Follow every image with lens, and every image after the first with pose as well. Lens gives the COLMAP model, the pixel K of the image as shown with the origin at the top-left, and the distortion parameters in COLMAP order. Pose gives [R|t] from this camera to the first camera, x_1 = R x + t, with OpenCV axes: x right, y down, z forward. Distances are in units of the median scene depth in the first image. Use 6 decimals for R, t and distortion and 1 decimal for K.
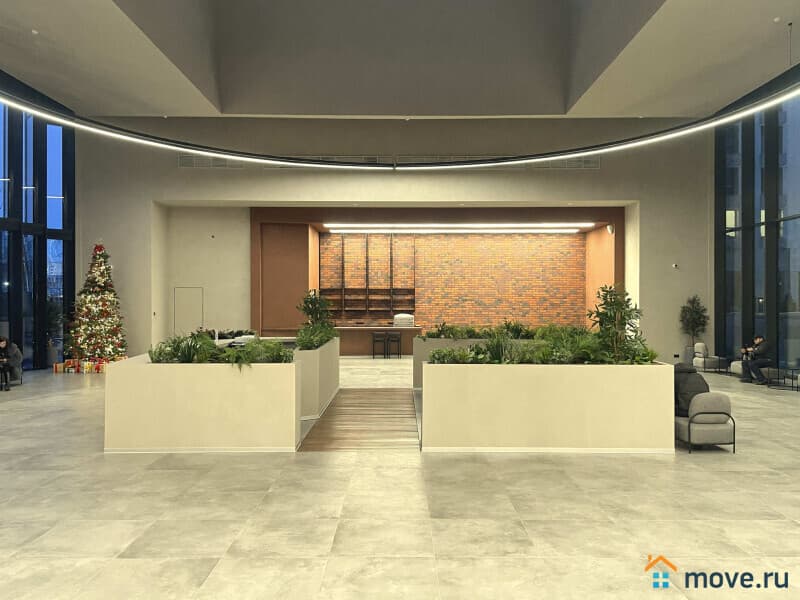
lens RADIAL K [[615.3, 0, 400.1], [0, 615.3, 301.3], [0, 0, 1]] dist [-0.004011, -0.005719]
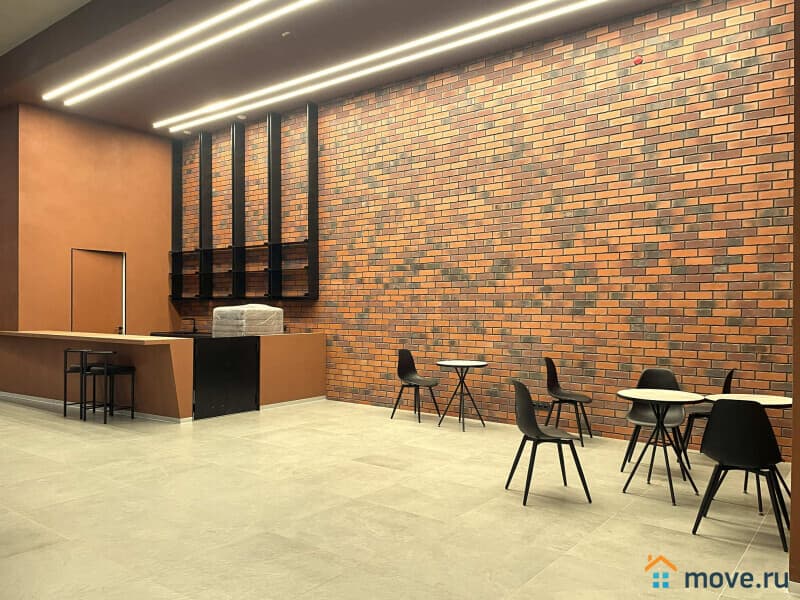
lens RADIAL K [[615.3, 0, 399.6], [0, 615.3, 300.7], [0, 0, 1]] dist [-0.004011, -0.005719]
pose [[0.784117, -0.003747, -0.620602, 0.315805], [0.006284, 0.999978, 0.001902, 0.016699], [0.620581, -0.005392, 0.784124, 0.717004]]
